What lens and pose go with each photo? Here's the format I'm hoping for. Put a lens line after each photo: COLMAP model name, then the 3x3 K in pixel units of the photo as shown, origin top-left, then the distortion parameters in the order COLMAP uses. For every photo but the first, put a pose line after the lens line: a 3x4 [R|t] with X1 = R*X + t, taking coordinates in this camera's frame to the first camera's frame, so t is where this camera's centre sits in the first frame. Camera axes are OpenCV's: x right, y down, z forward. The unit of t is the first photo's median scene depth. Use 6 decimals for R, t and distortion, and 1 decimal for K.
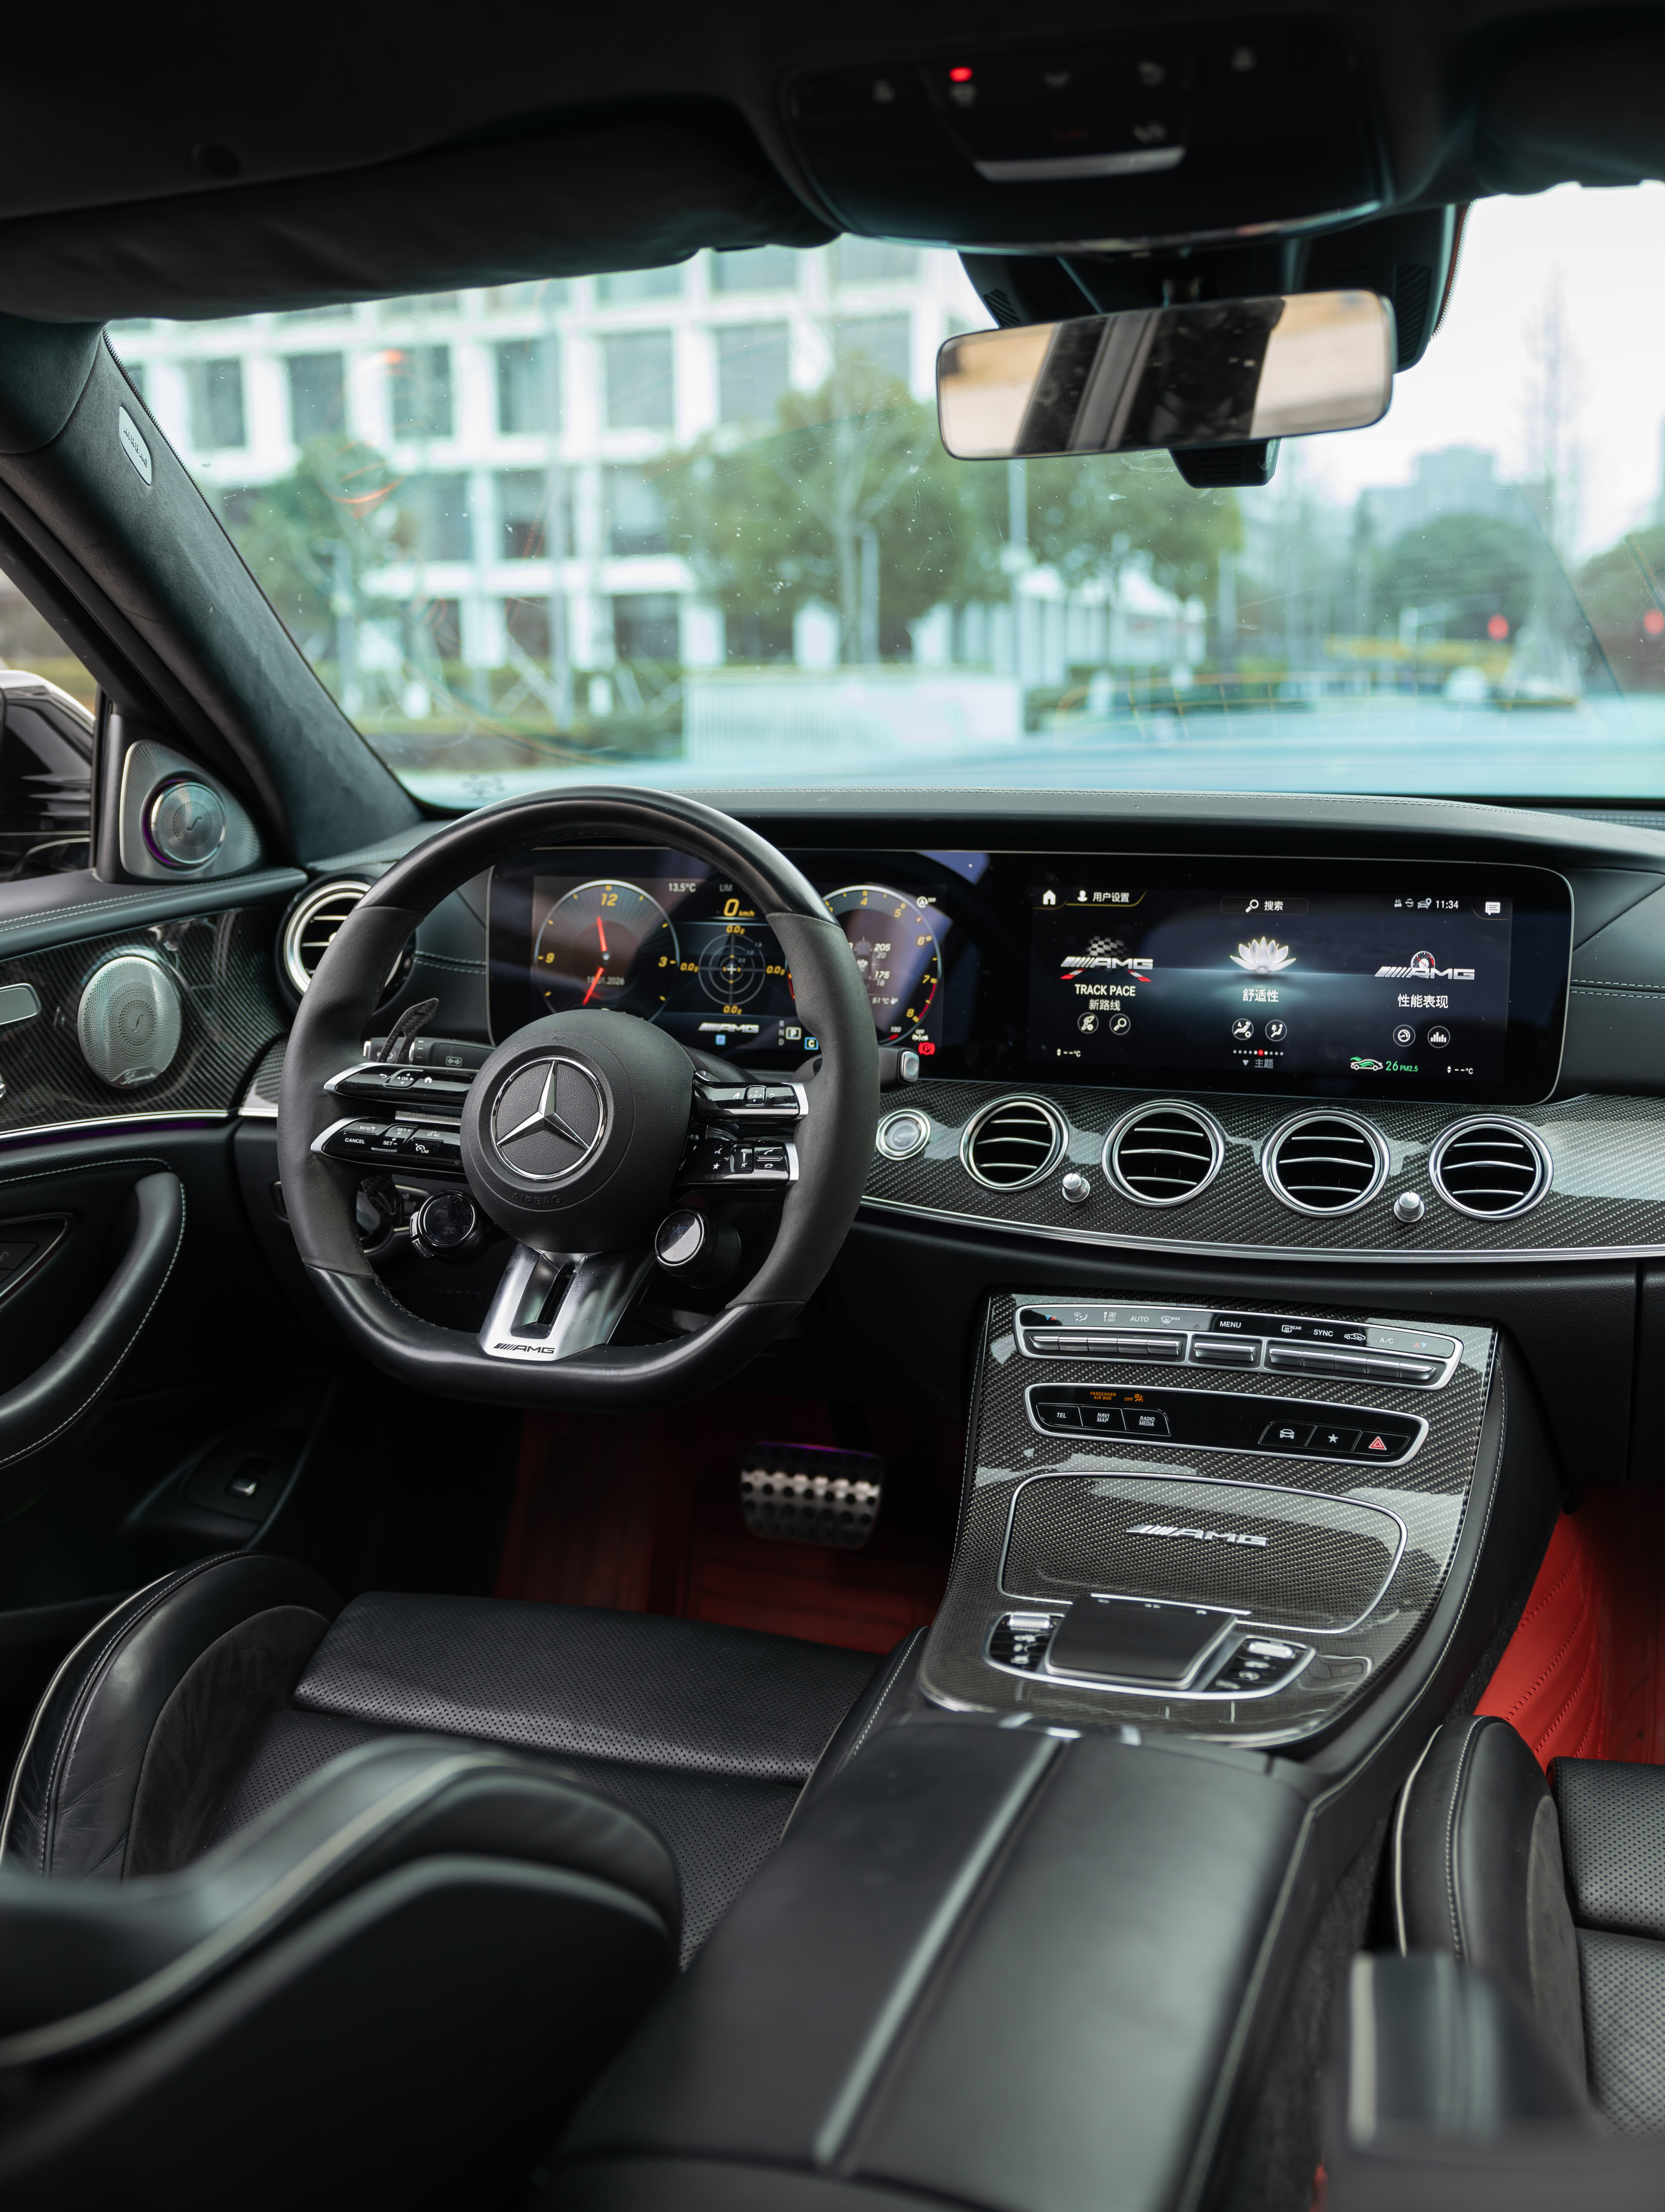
lens RADIAL K [[2394.9, 0, 819.6], [0, 2394.9, 1031.5], [0, 0, 1]] dist [-0.009973, 0.000000]
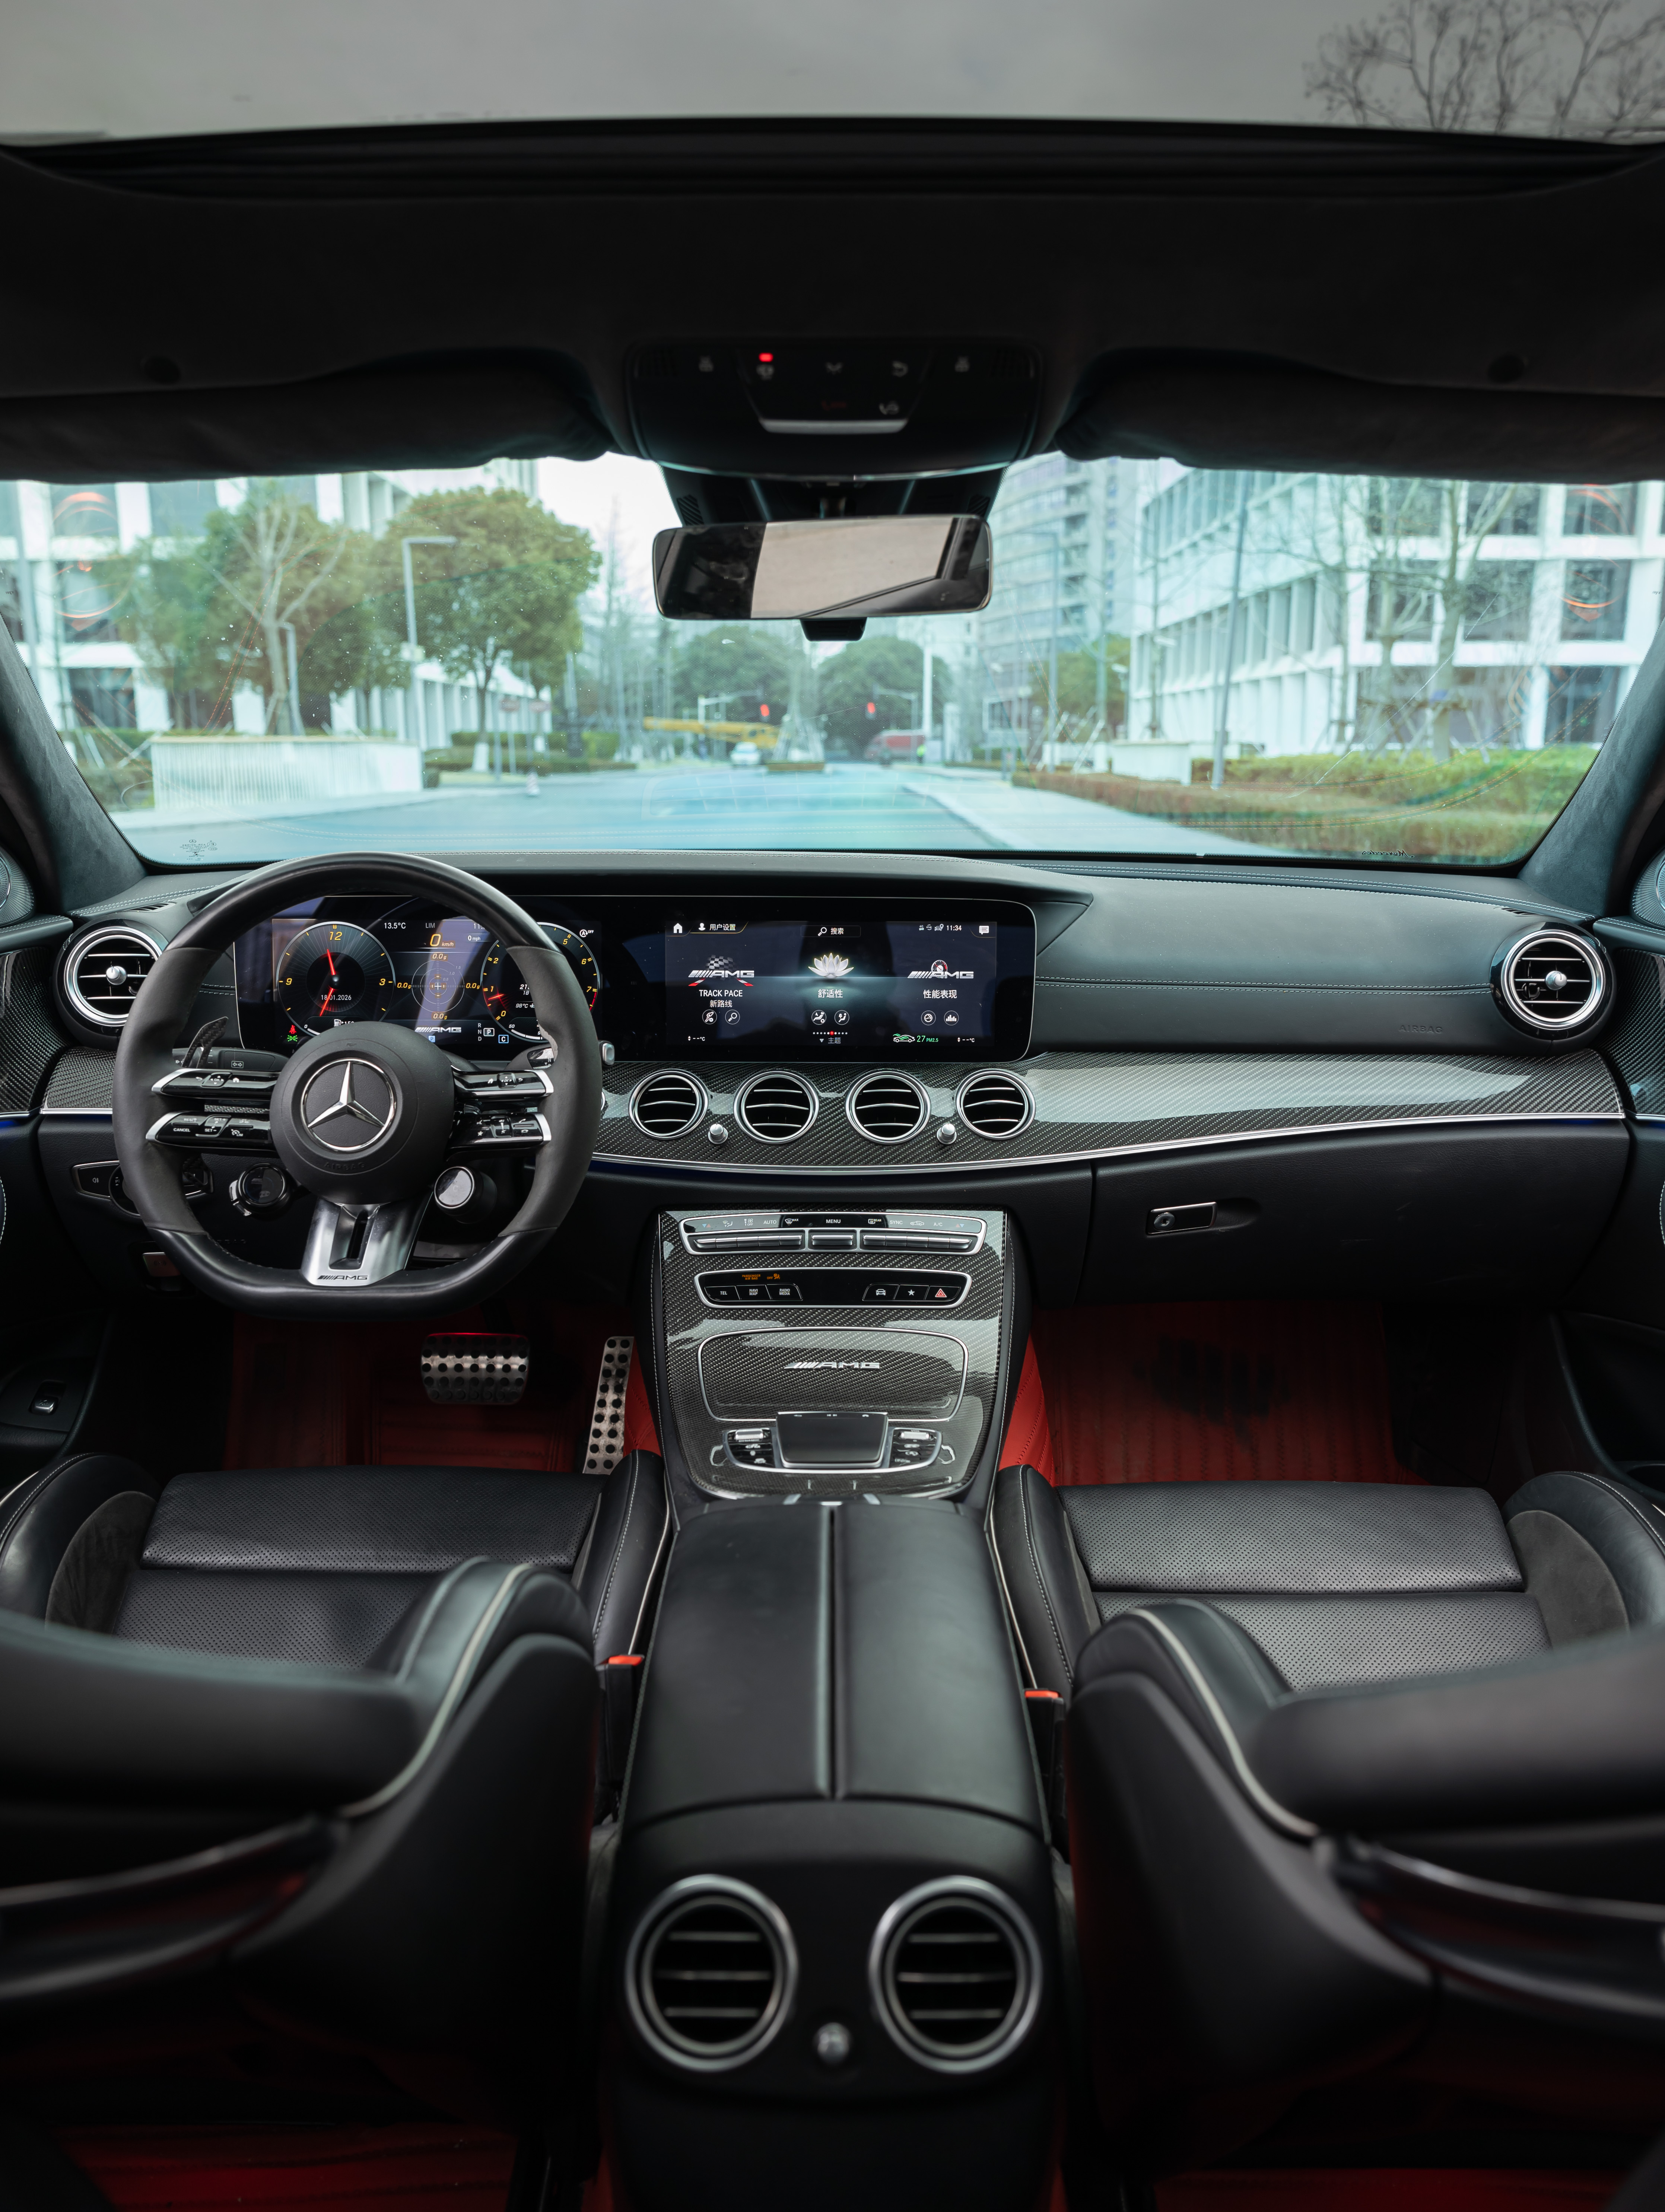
lens RADIAL K [[1775.4, 0, 839.8], [0, 1775.4, 1111.6], [0, 0, 1]] dist [0.009420, 0.002810]
pose [[0.948033, -0.053904, 0.313573, -0.150343], [0.035522, 0.997314, 0.064047, -0.012579], [-0.316183, -0.049580, 0.947402, -0.020394]]
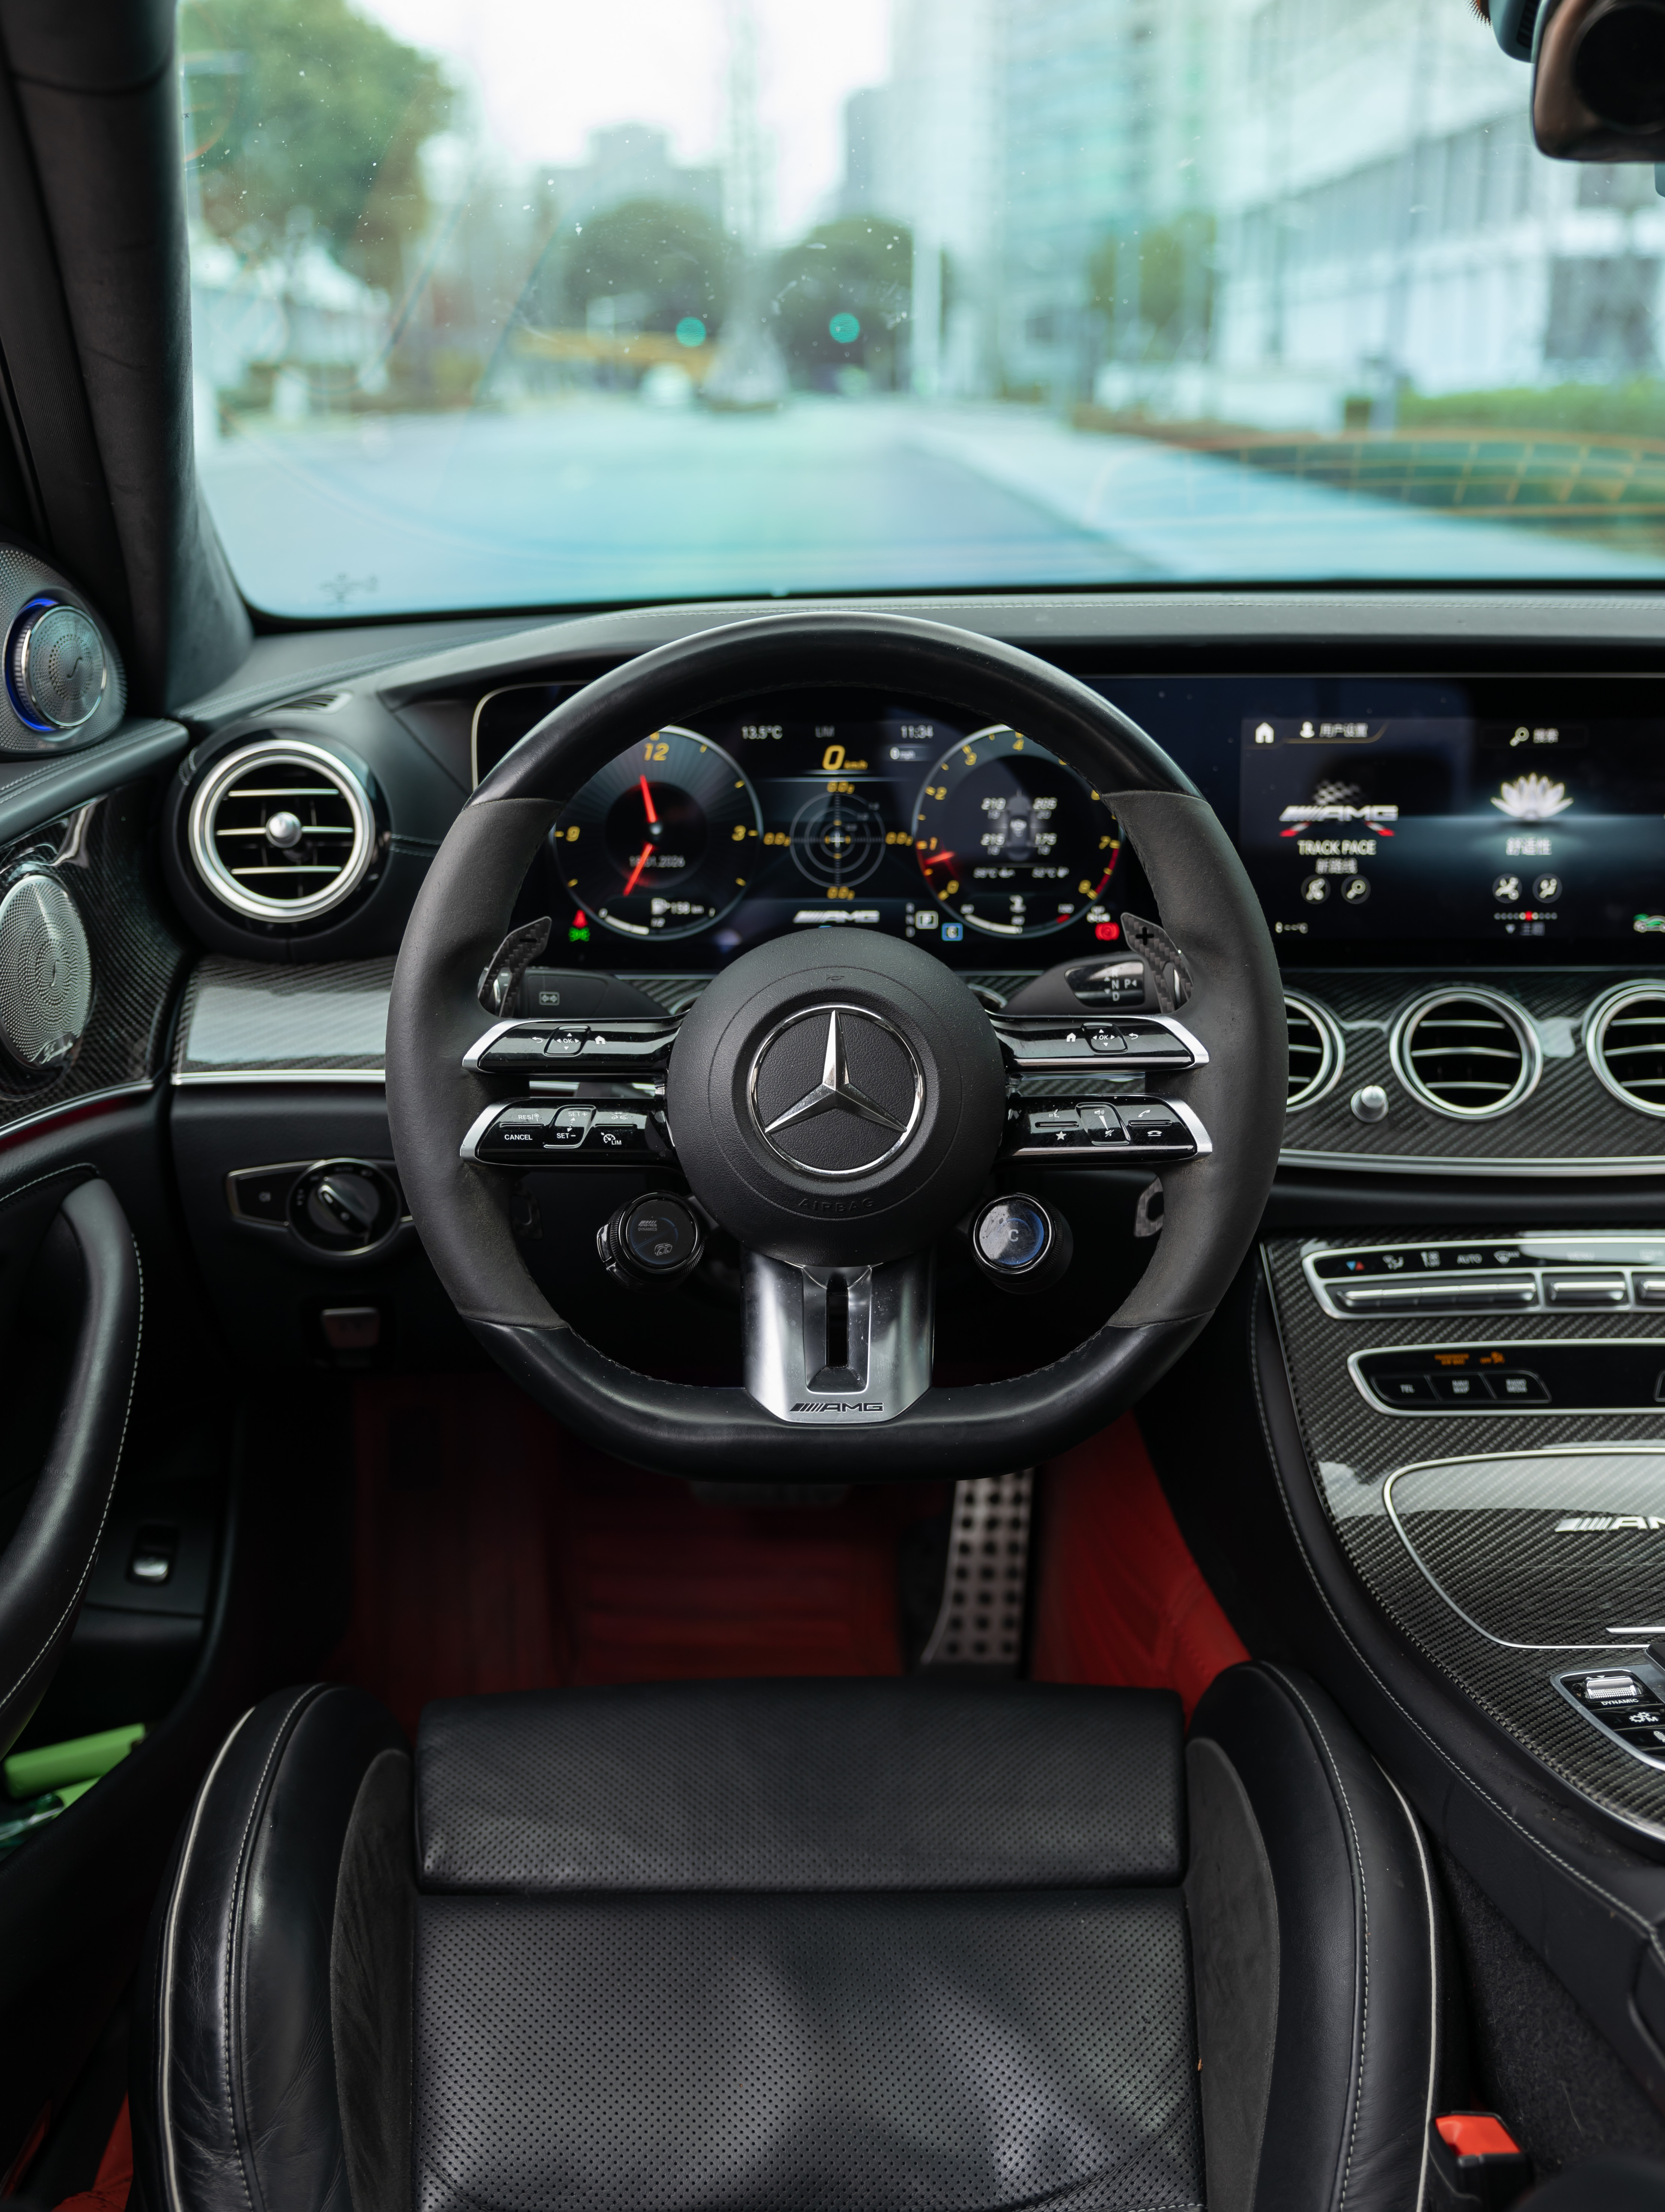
lens RADIAL K [[2465.6, 0, 824.6], [0, 2465.6, 1135.8], [0, 0, 1]] dist [0.010383, 0.000000]
pose [[0.938979, -0.096252, 0.330234, -0.332839], [0.044521, 0.985984, 0.160791, -0.064169], [-0.341082, -0.136277, 0.930103, 0.280607]]
